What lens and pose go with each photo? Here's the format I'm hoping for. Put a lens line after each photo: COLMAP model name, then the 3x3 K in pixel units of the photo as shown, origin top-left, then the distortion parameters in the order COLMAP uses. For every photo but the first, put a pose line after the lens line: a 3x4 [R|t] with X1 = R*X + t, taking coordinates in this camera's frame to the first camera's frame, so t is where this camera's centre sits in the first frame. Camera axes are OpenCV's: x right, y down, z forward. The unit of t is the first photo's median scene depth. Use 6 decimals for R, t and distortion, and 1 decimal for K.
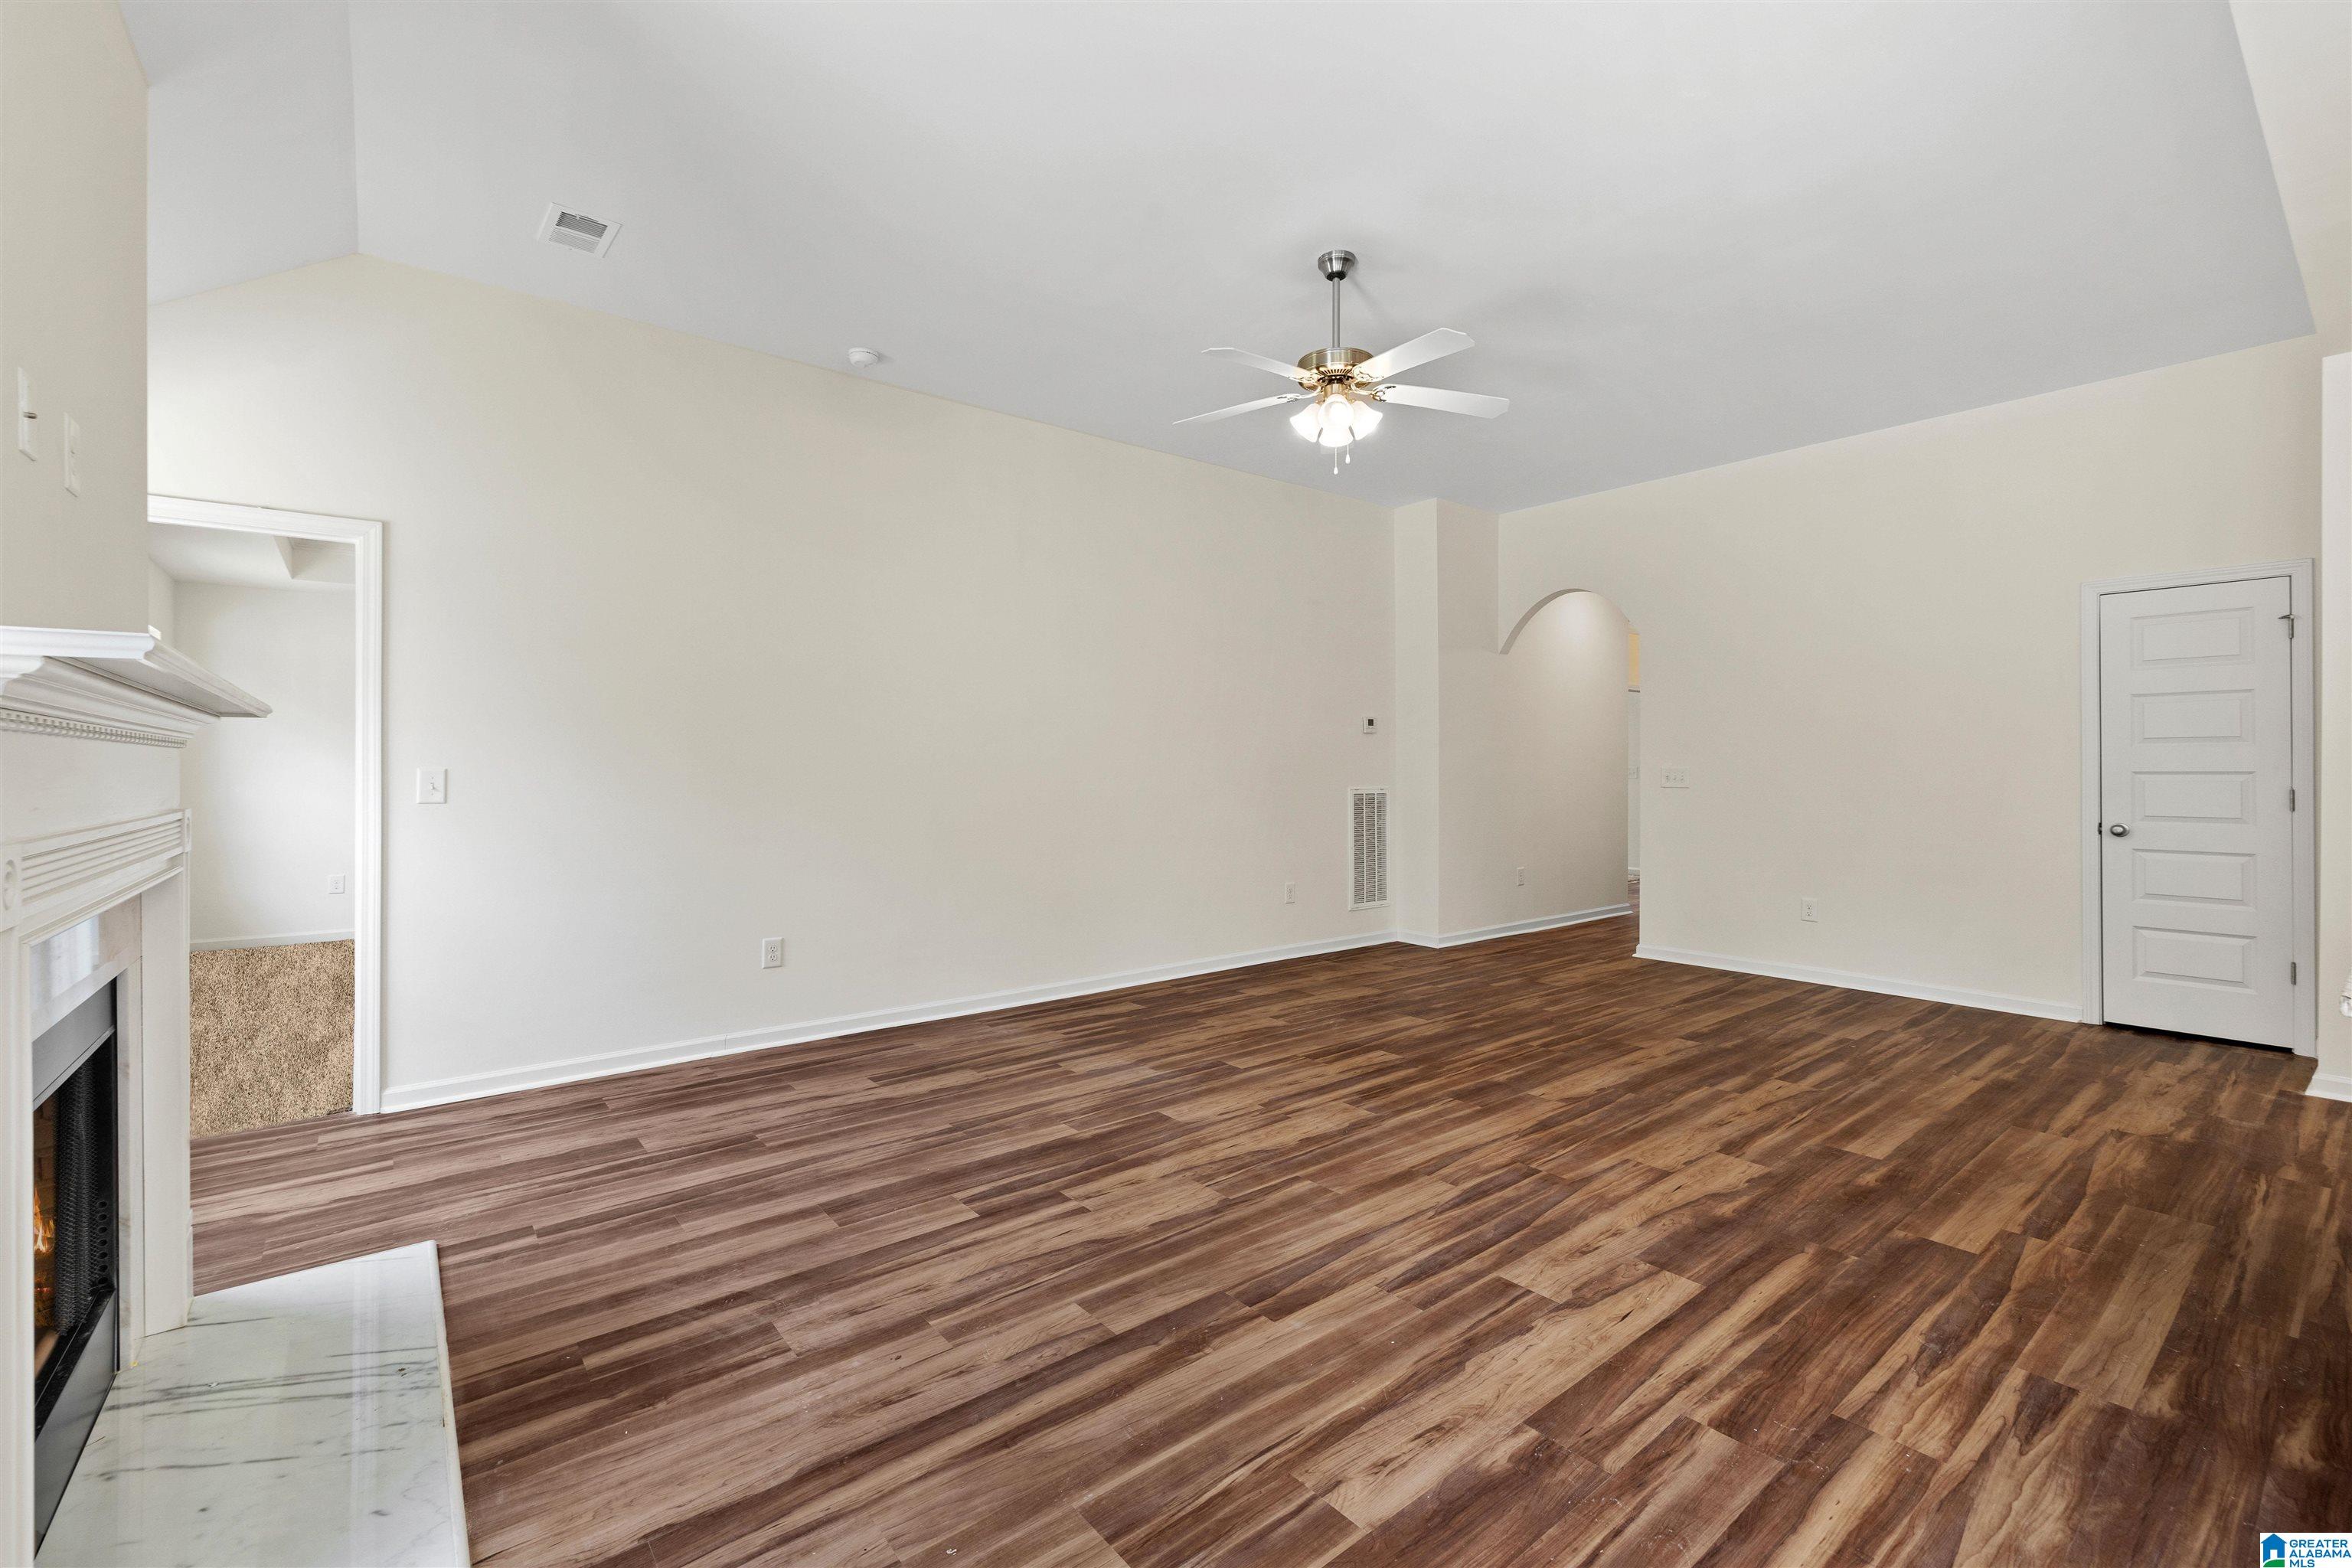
lens RADIAL K [[1001.7, 0, 1175.6], [0, 1001.7, 772.9], [0, 0, 1]] dist [0.003871, 0.000286]
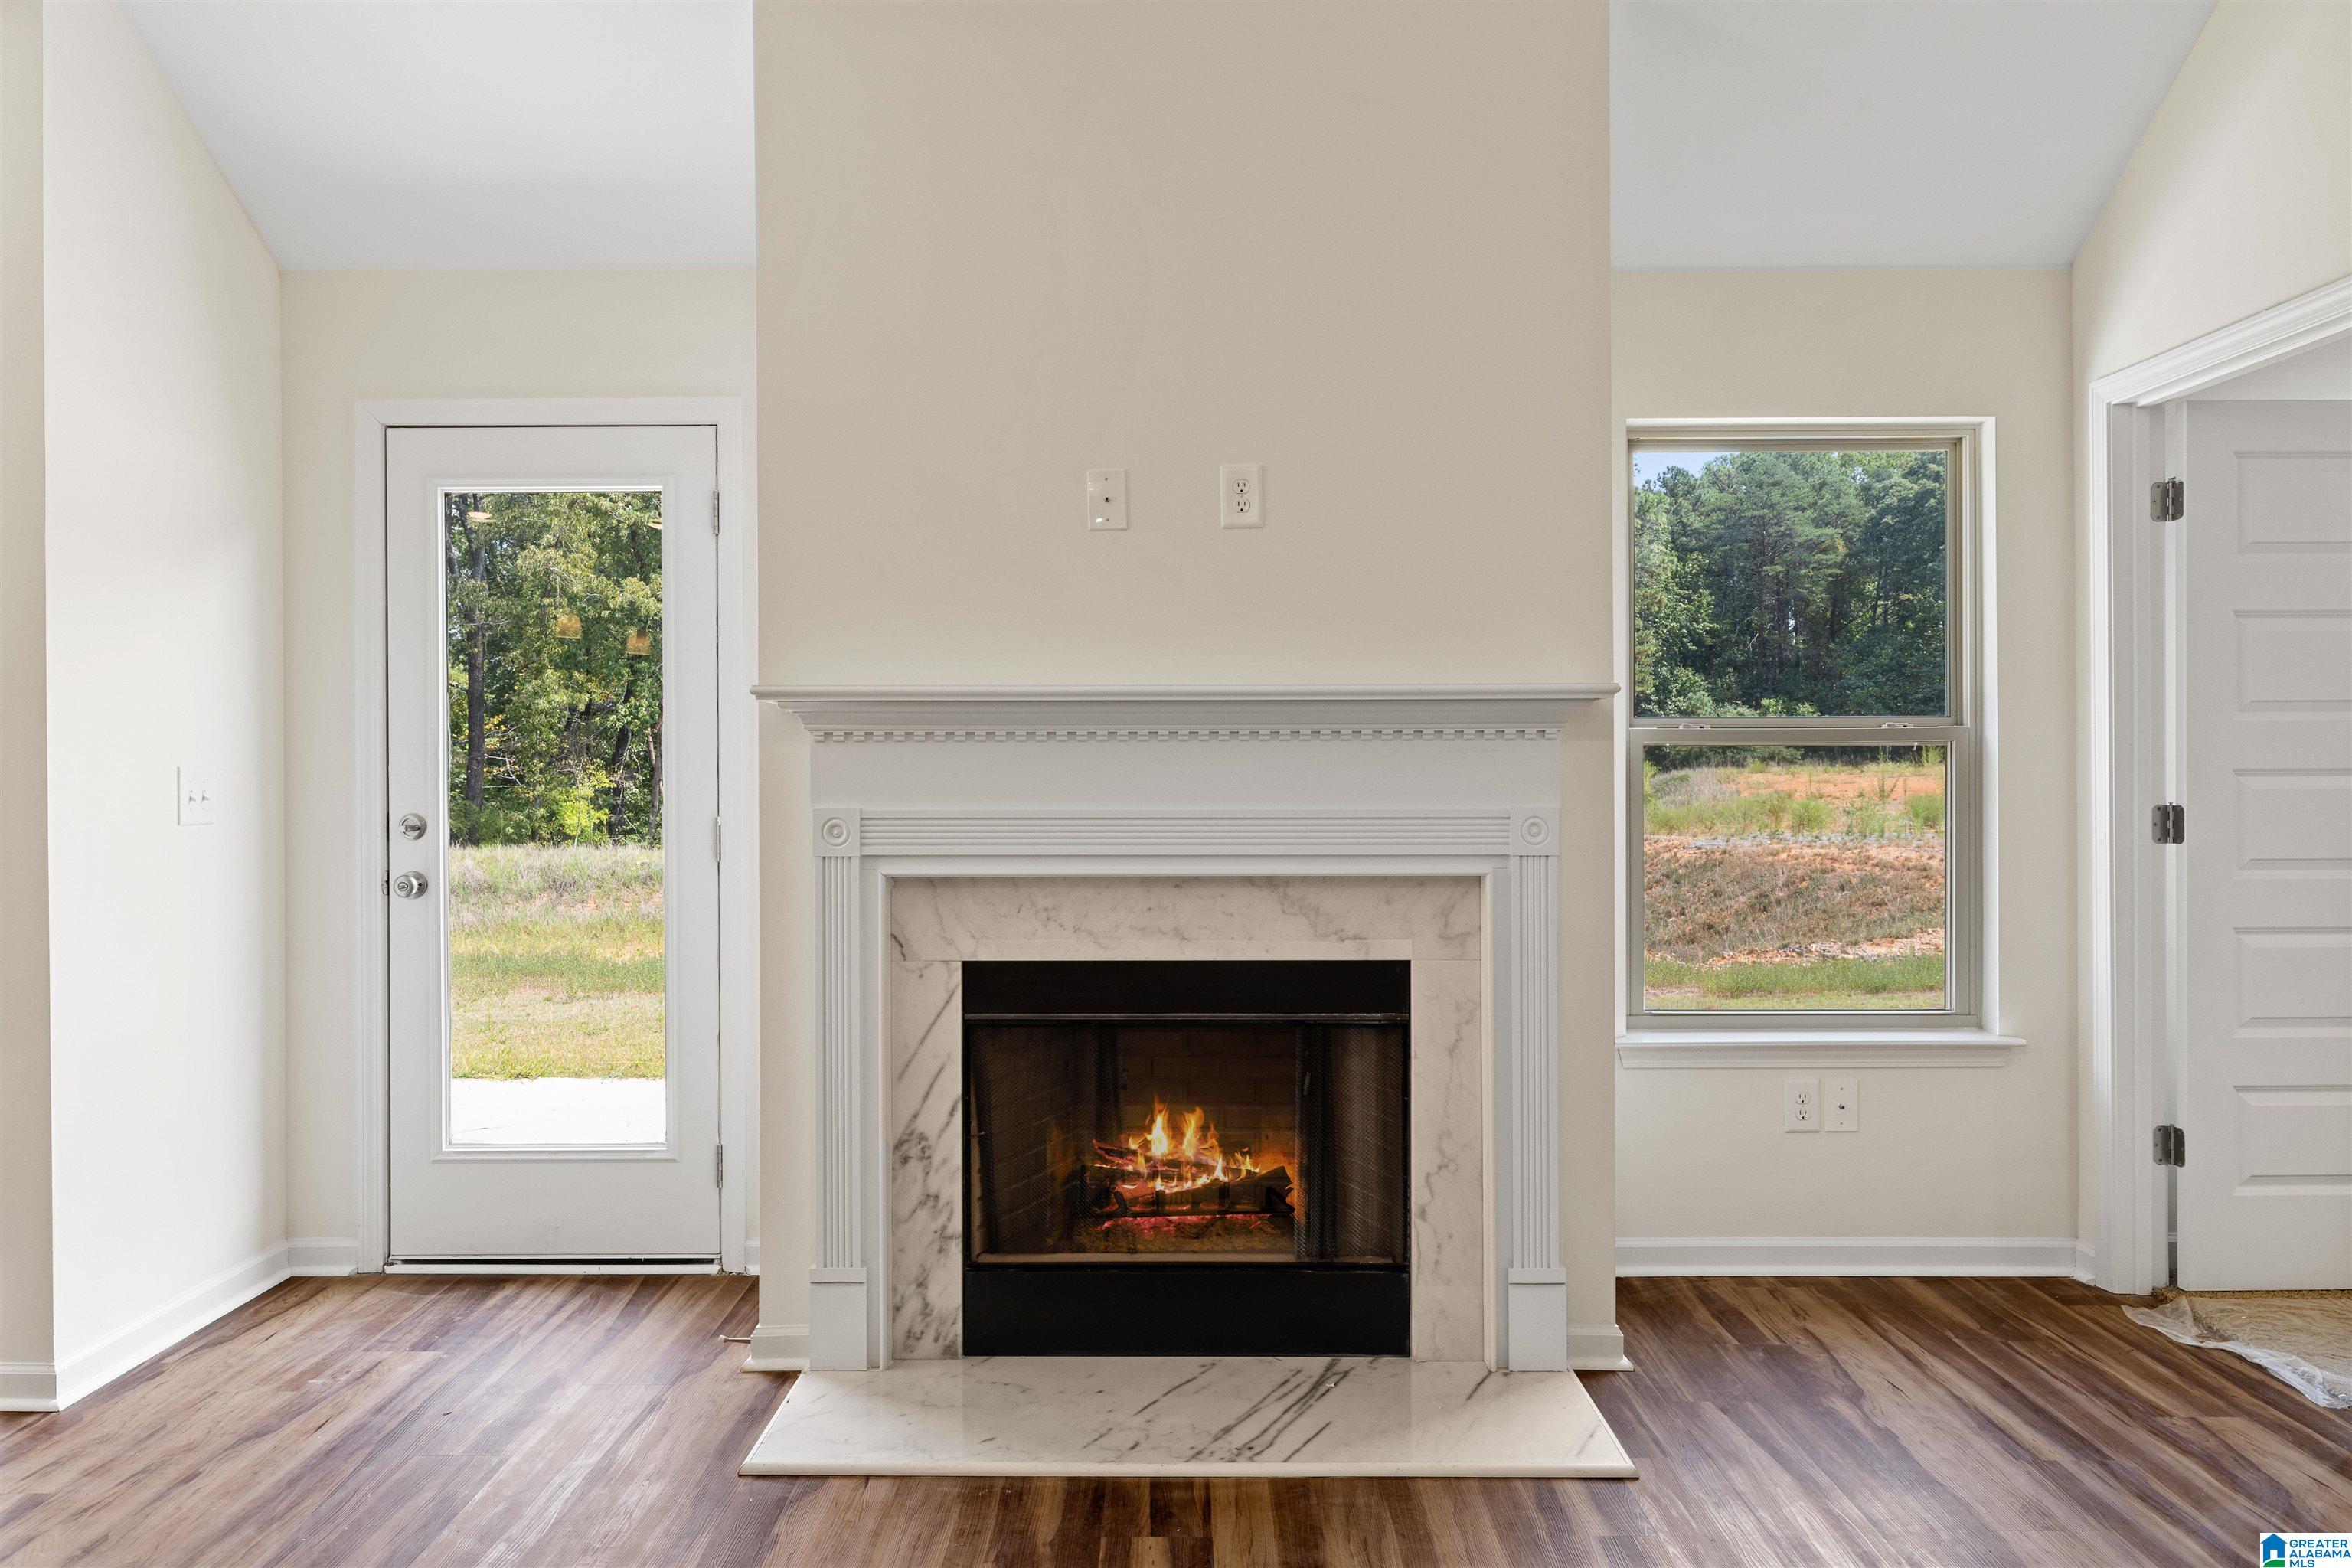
lens RADIAL K [[1655.0, 0, 1171.7], [0, 1655.0, 766.1], [0, 0, 1]] dist [-0.002589, -0.000716]
pose [[-0.628524, 0.007687, -0.777753, 0.224727], [0.000276, 0.999953, 0.009660, -0.009027], [0.777790, 0.005856, -0.628496, 1.061945]]
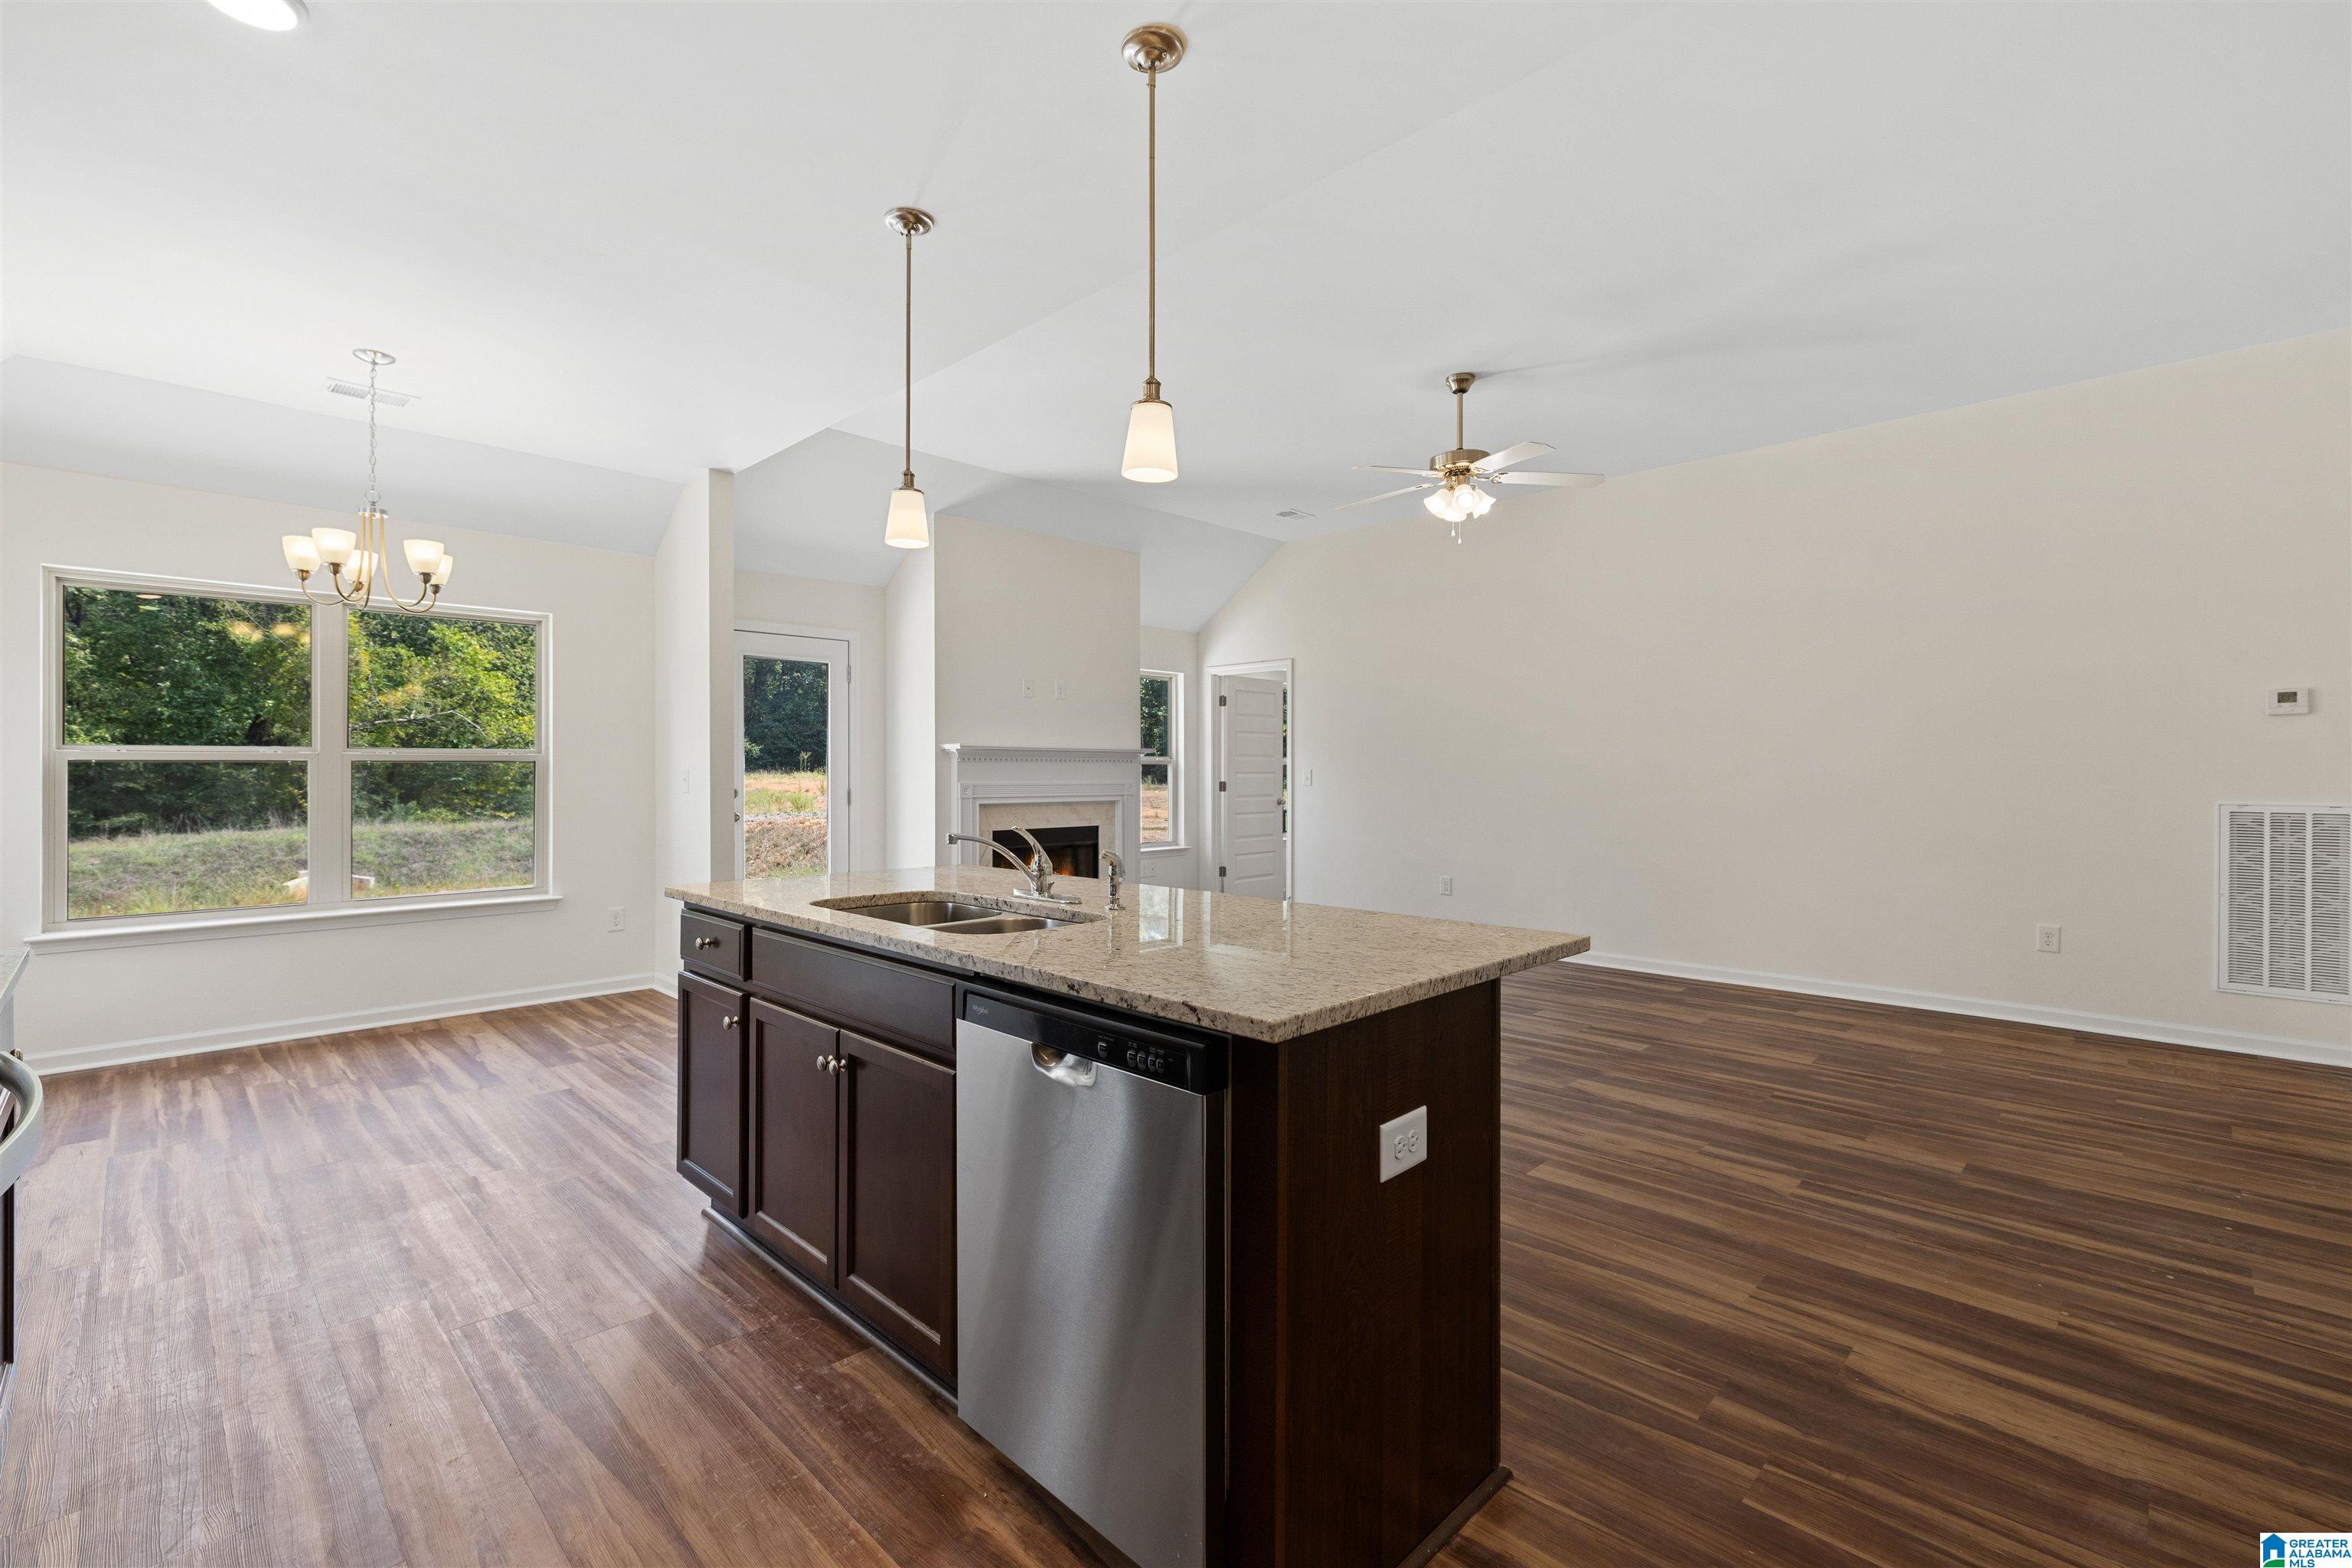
lens RADIAL K [[1016.2, 0, 1167.7], [0, 1016.2, 774.1], [0, 0, 1]] dist [0.002626, -0.000255]
pose [[0.109893, 0.006042, -0.993925, 1.450598], [-0.006749, 0.999963, 0.005332, -0.003548], [0.993921, 0.006122, 0.109930, 0.482933]]
